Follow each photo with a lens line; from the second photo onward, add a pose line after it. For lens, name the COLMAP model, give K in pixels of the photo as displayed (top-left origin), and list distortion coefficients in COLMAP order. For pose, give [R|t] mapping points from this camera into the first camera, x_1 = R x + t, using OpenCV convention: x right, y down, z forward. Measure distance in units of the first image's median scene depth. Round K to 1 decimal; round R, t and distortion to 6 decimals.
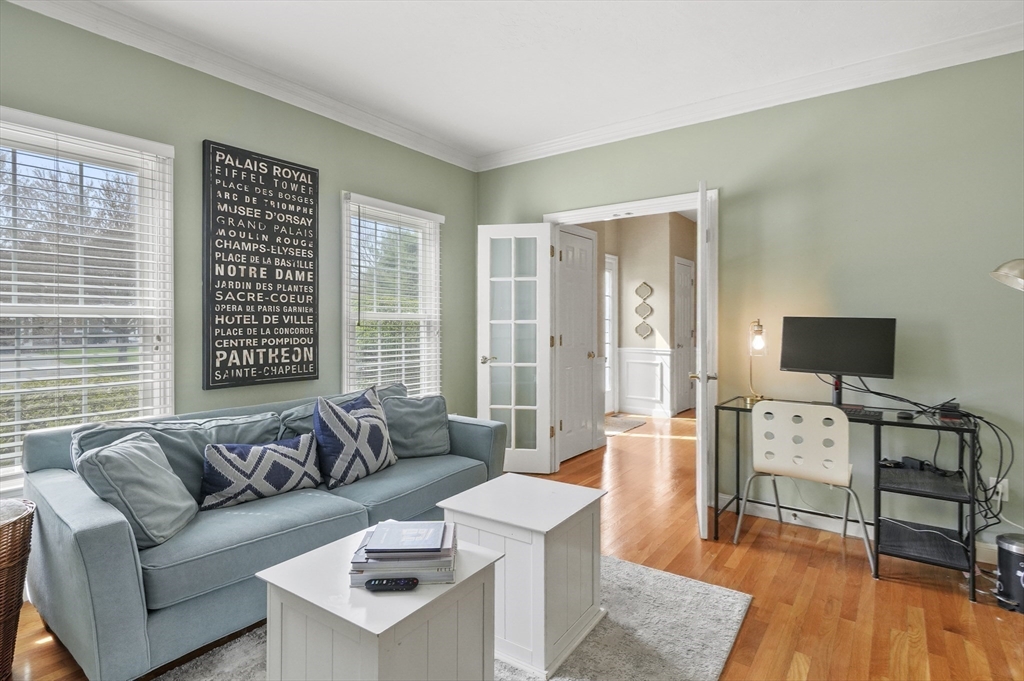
lens RADIAL K [[508.0, 0, 507.5], [0, 508.0, 327.6], [0, 0, 1]] dist [0.001252, -0.001014]
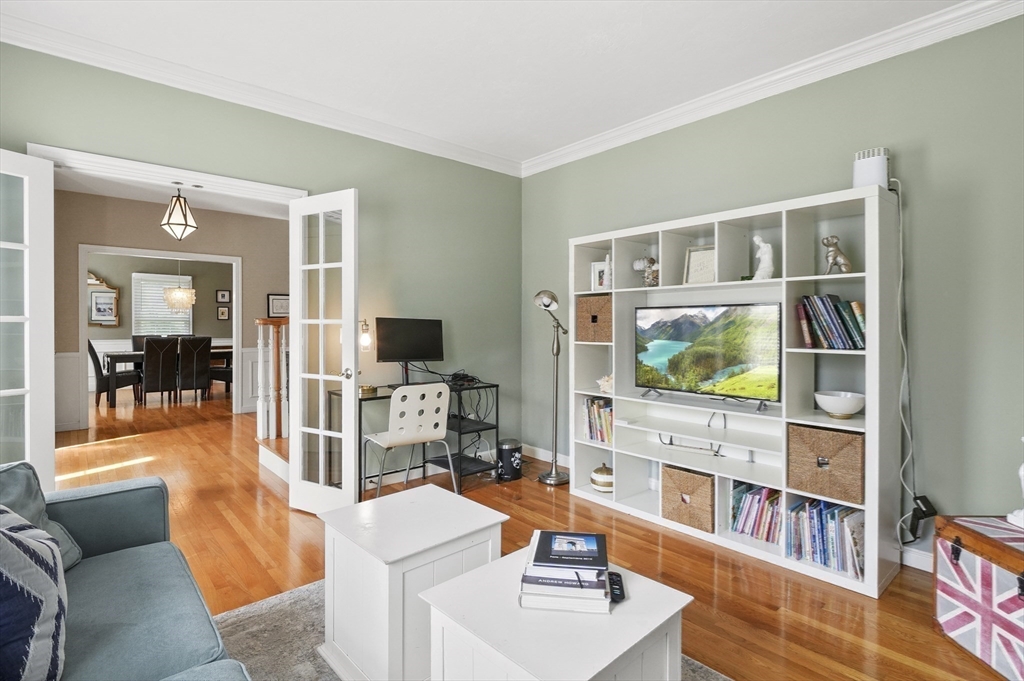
lens RADIAL K [[508.0, 0, 507.5], [0, 508.0, 327.6], [0, 0, 1]] dist [0.001252, -0.001014]
pose [[0.208466, -0.012504, 0.977950, -0.615511], [0.007134, 0.999911, 0.011264, -0.009775], [-0.978003, 0.004629, 0.208537, 0.487082]]
